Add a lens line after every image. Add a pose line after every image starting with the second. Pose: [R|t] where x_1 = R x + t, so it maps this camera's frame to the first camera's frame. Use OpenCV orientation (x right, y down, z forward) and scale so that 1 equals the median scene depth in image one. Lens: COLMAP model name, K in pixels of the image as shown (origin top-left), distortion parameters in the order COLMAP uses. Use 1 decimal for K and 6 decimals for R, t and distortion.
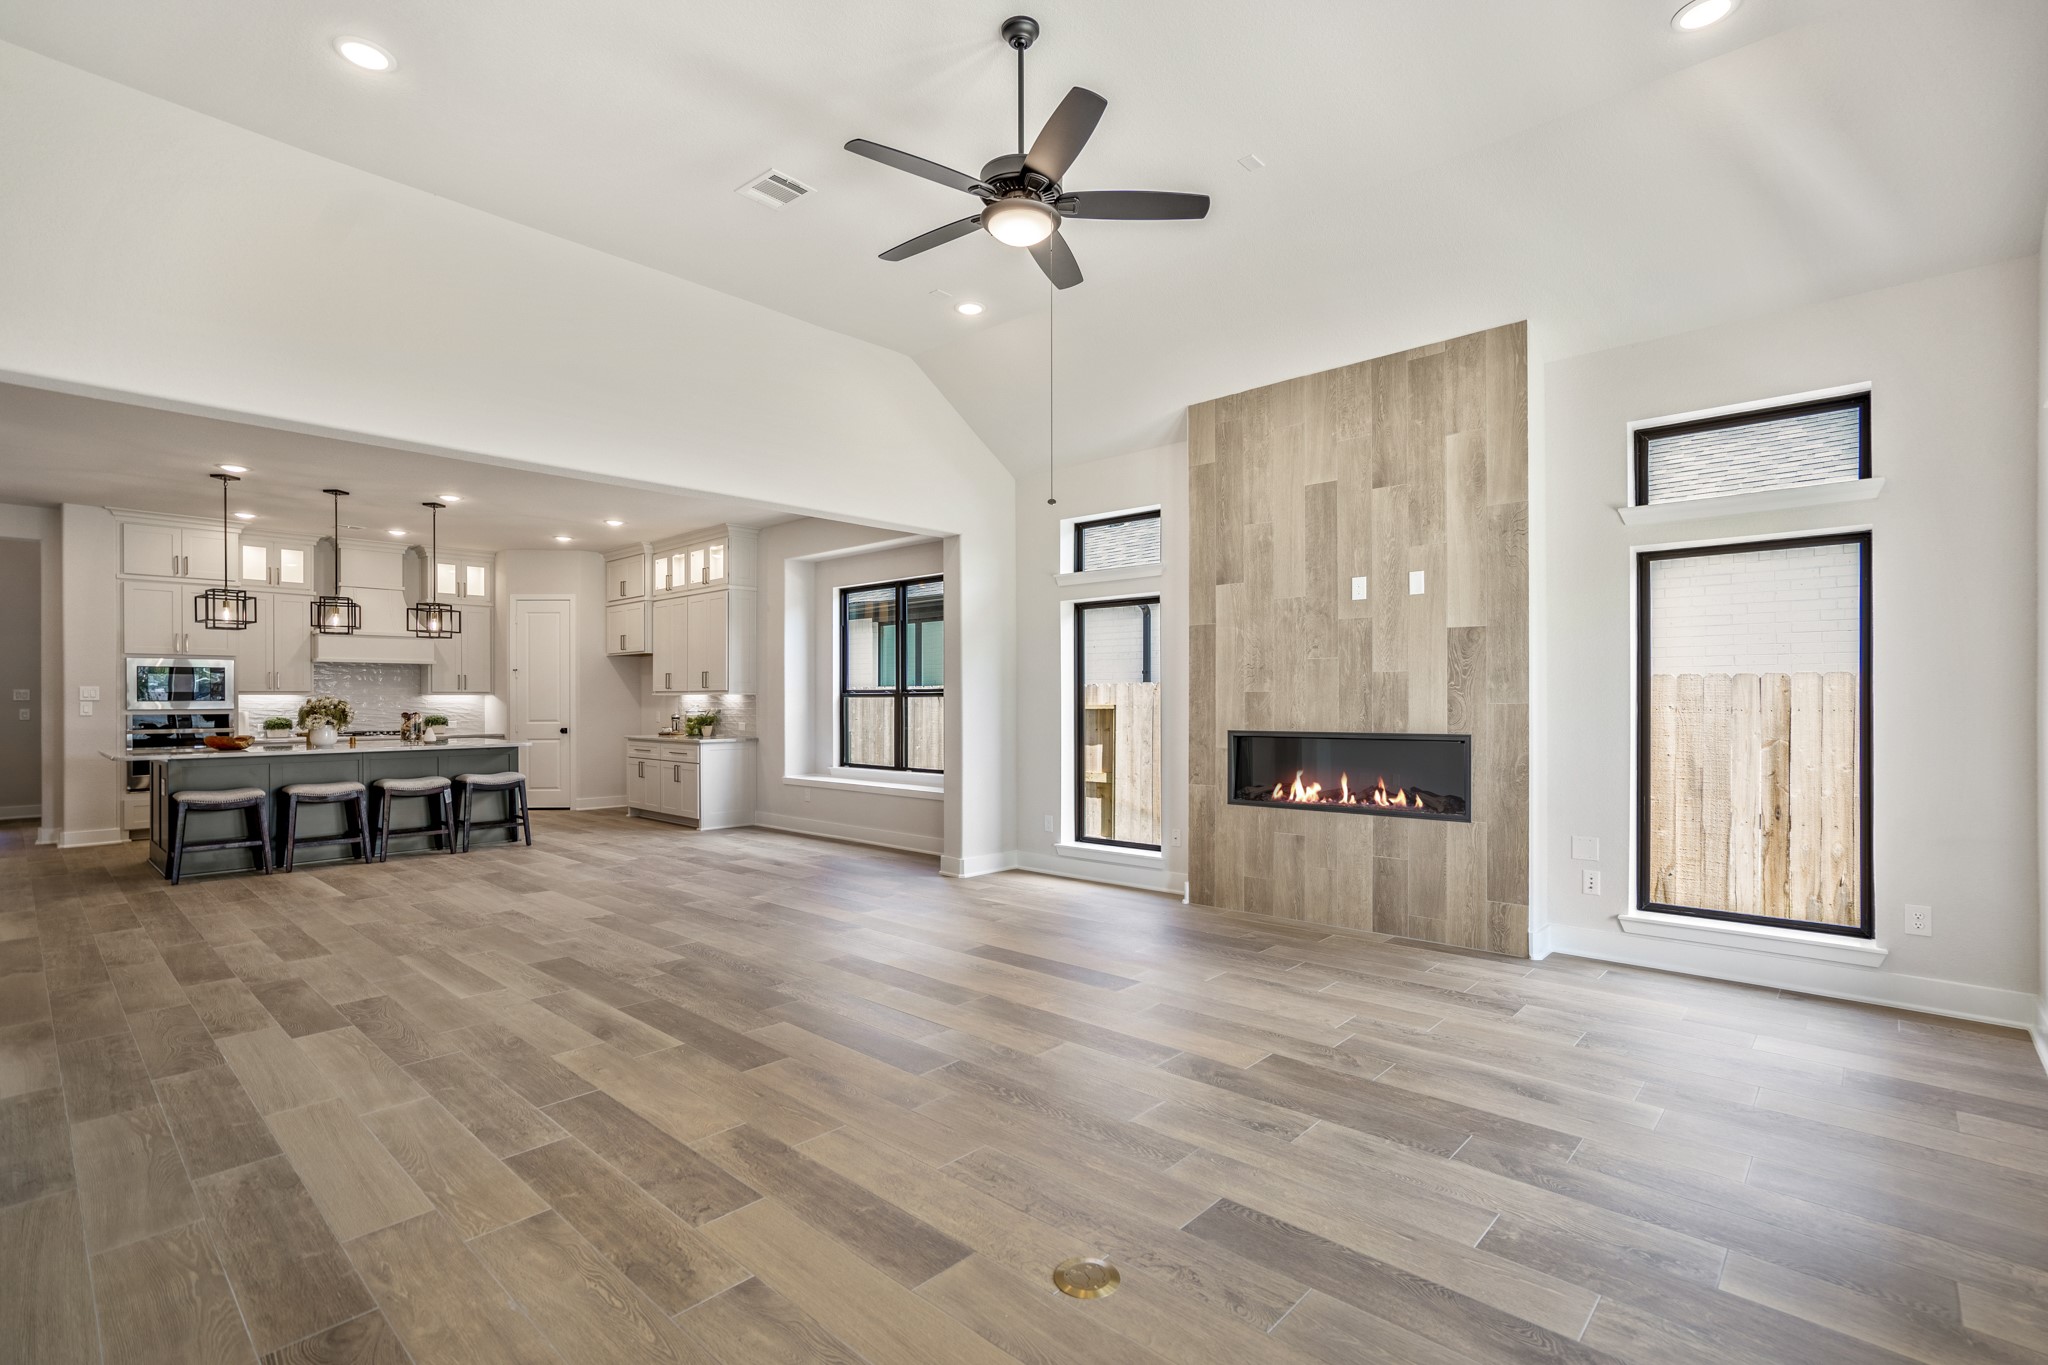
lens RADIAL K [[949.8, 0, 1019.1], [0, 949.8, 705.1], [0, 0, 1]] dist [-0.030108, 0.024146]
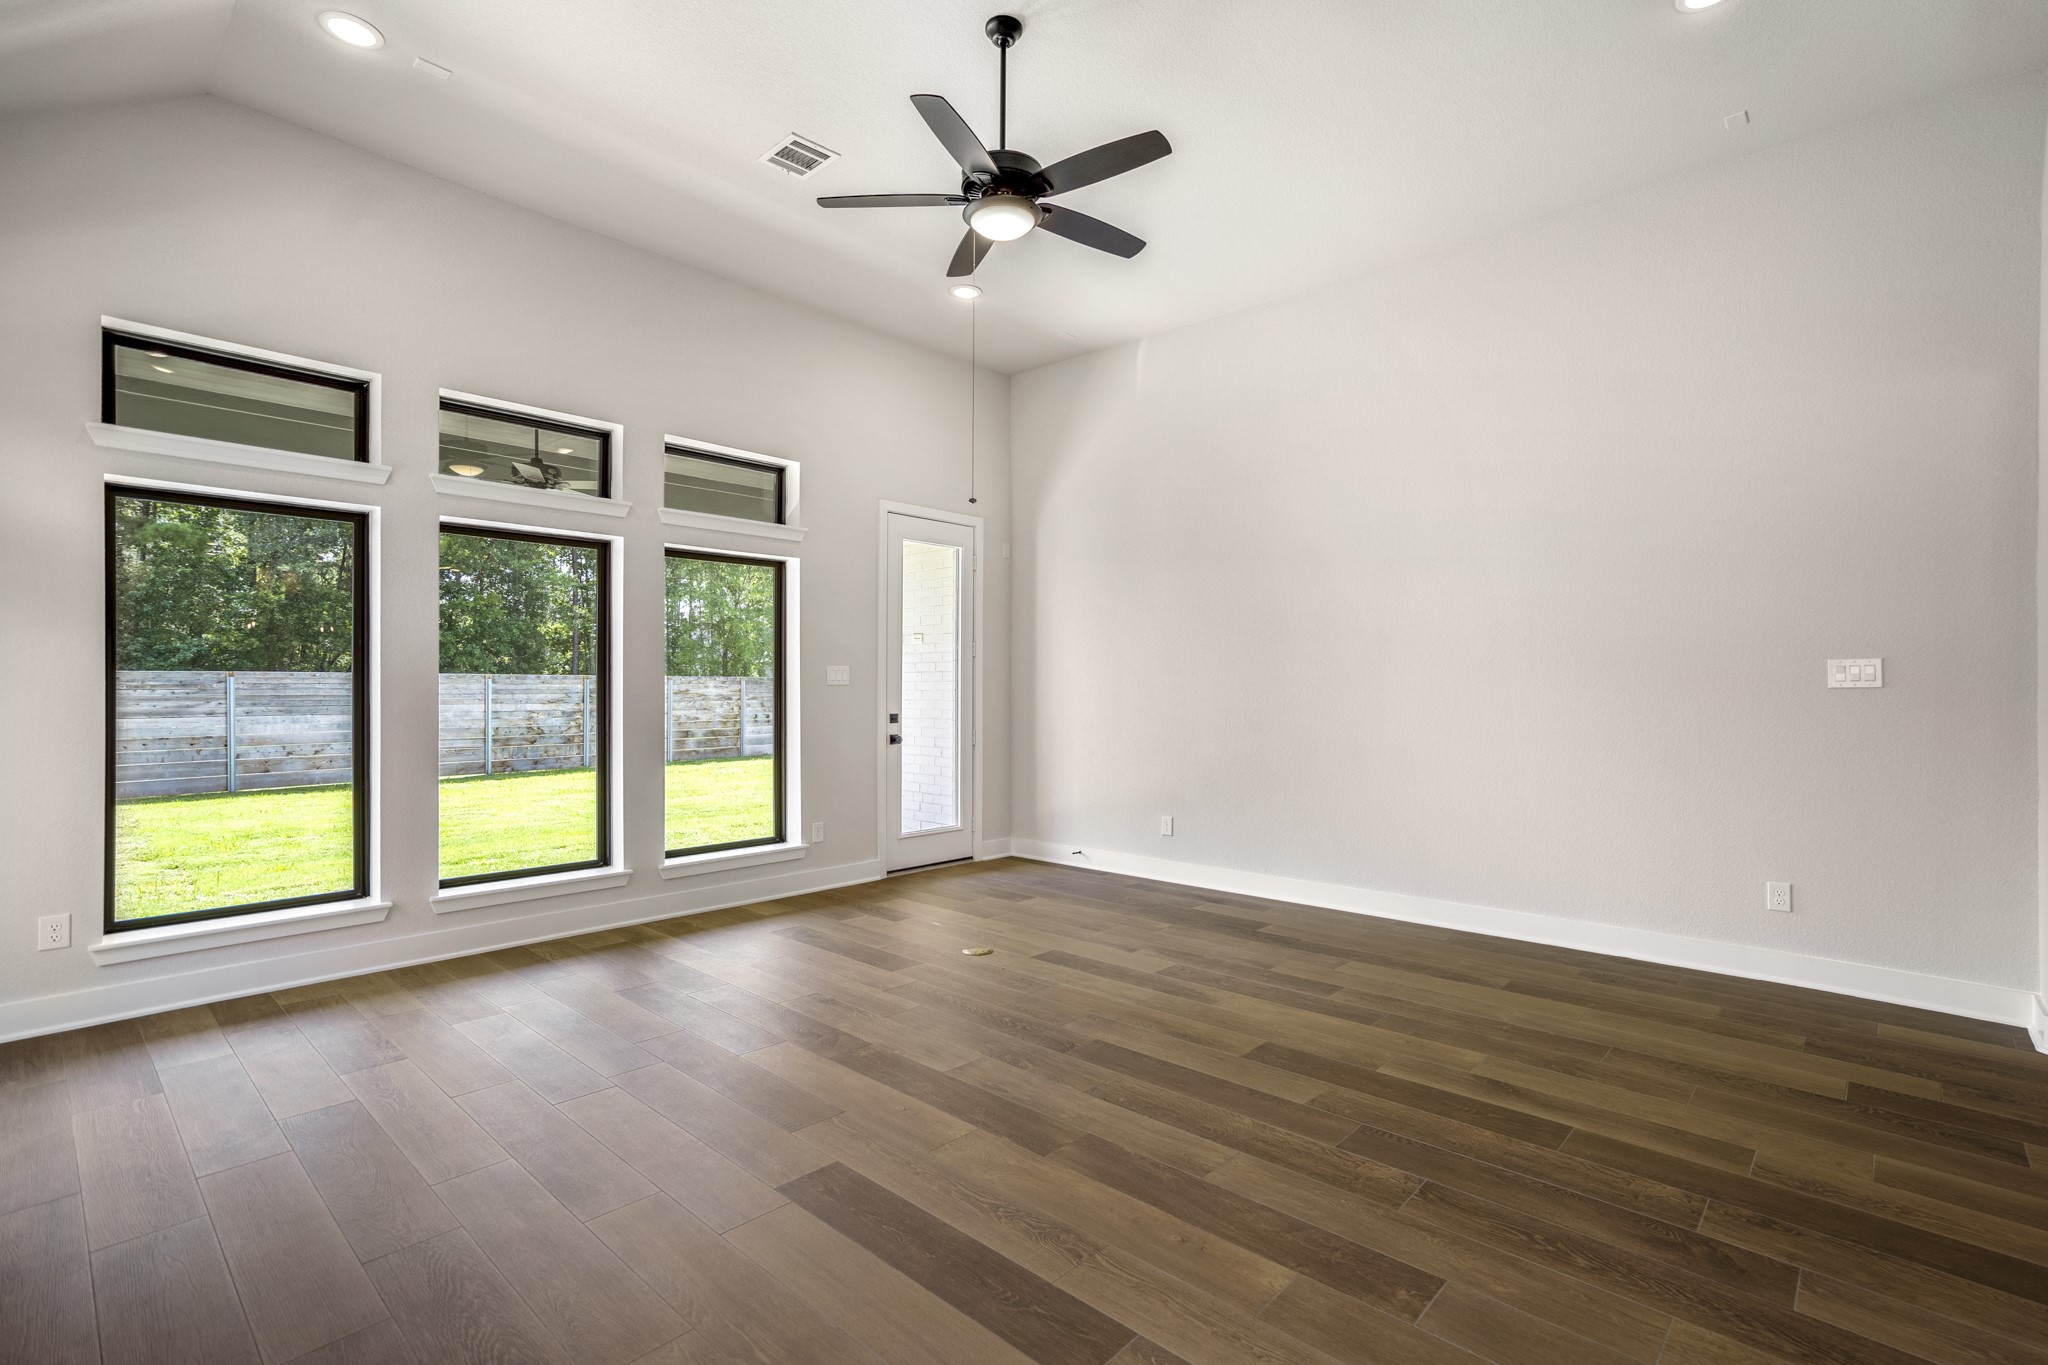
lens RADIAL K [[952.0, 0, 1027.7], [0, 952.0, 675.2], [0, 0, 1]] dist [-0.033973, 0.023146]
pose [[-0.999994, 0.000328, -0.003367, -0.013271], [0.000342, 0.999991, -0.004249, -0.007841], [0.003365, -0.004250, -0.999985, 1.173527]]
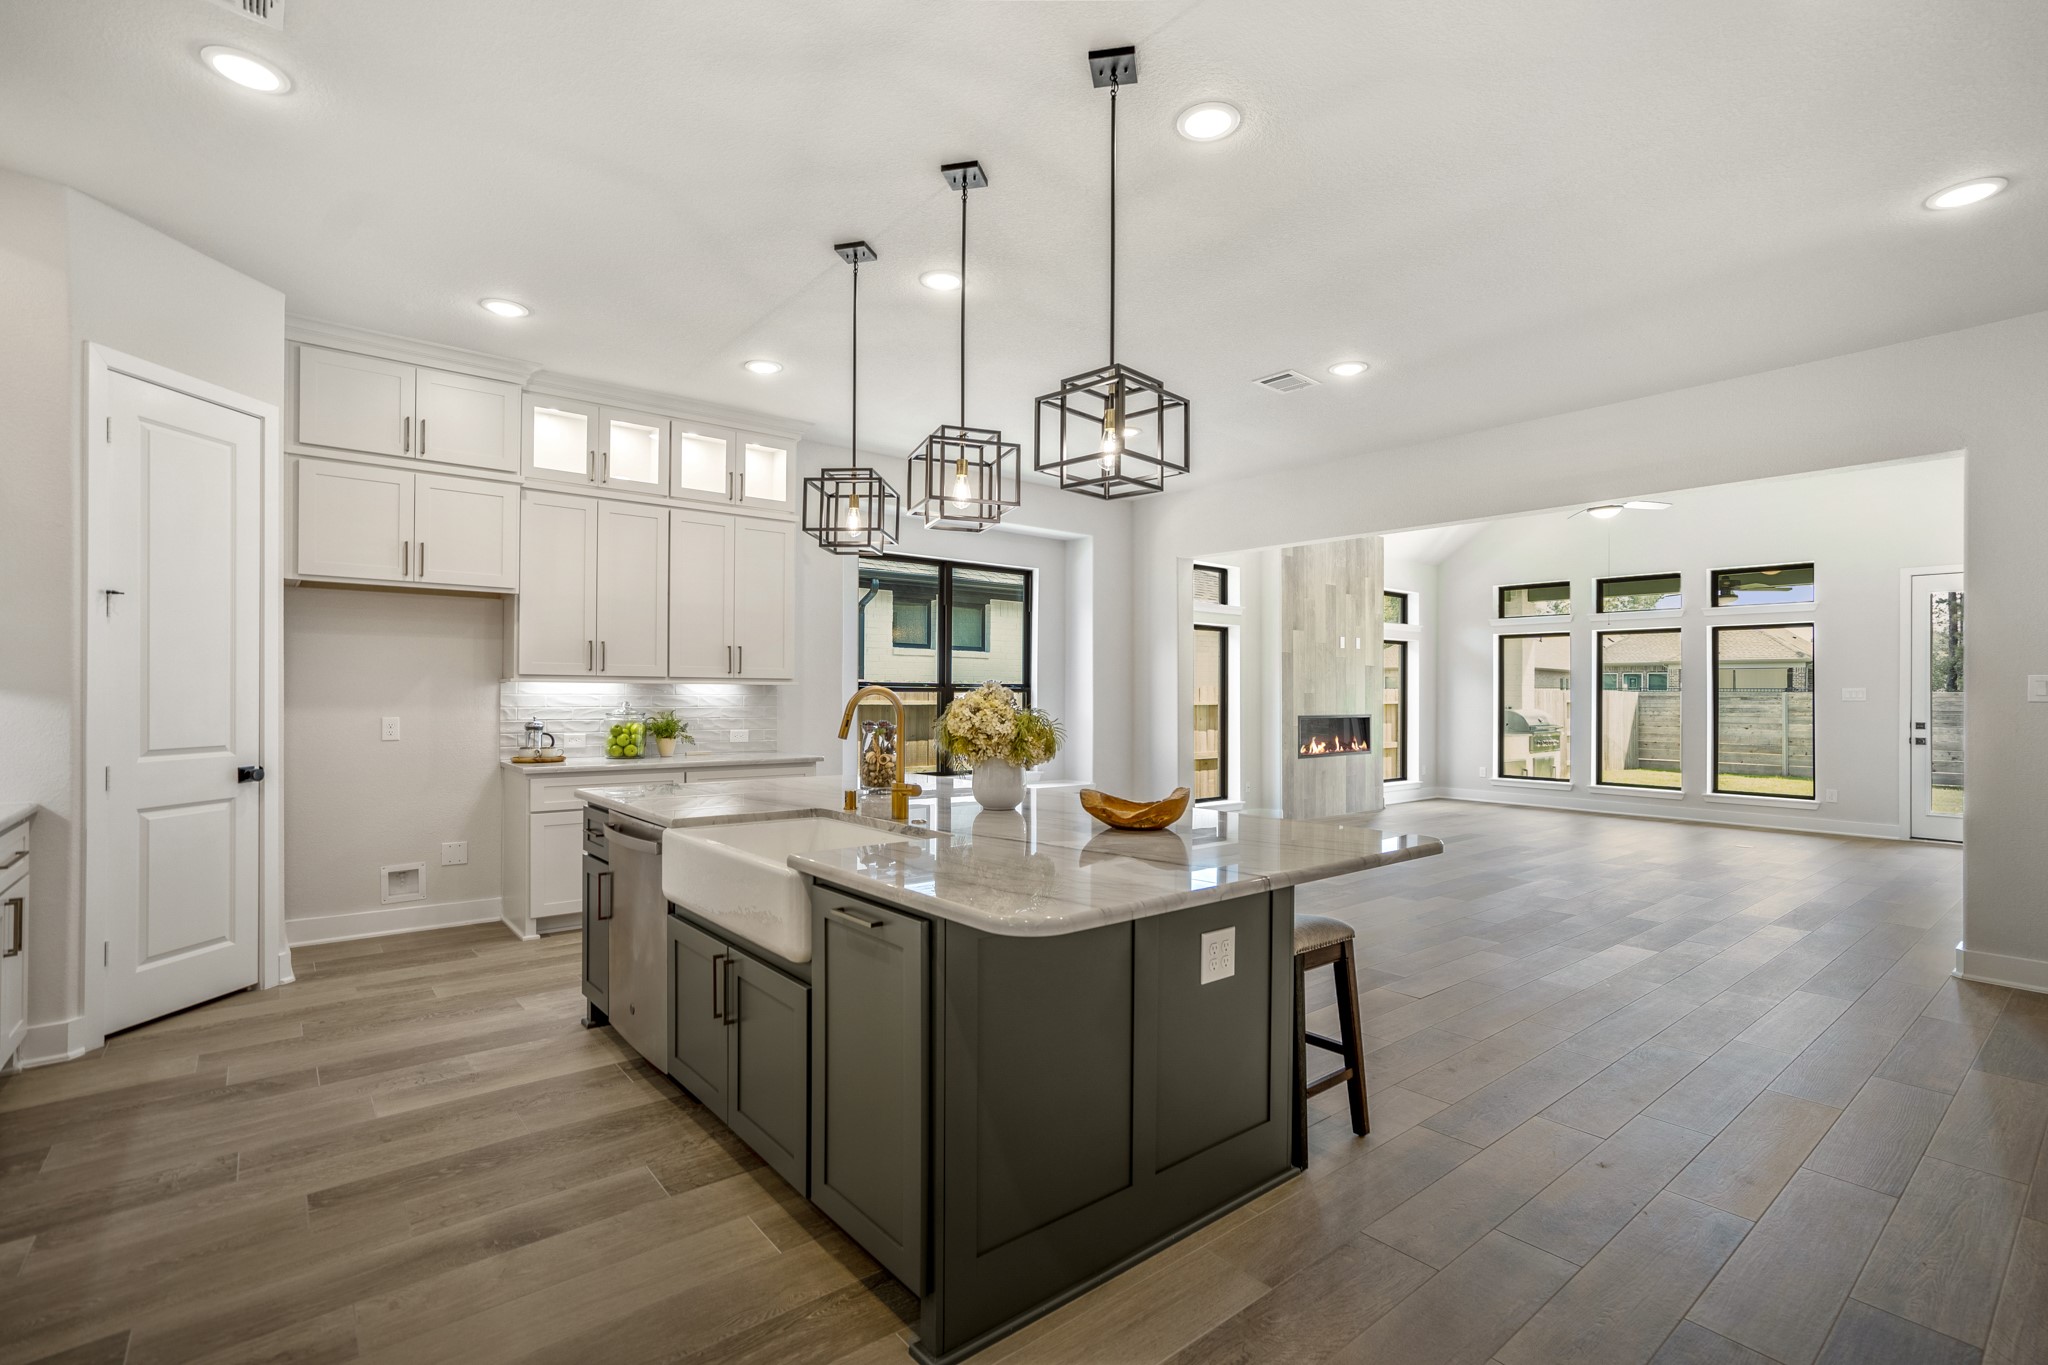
lens RADIAL K [[946.9, 0, 1024.2], [0, 946.9, 687.6], [0, 0, 1]] dist [-0.029489, 0.017865]
pose [[0.135628, 0.011144, 0.990697, -1.552467], [-0.000963, 0.999938, -0.011116, -0.004813], [-0.990759, 0.000553, 0.135630, 1.272026]]
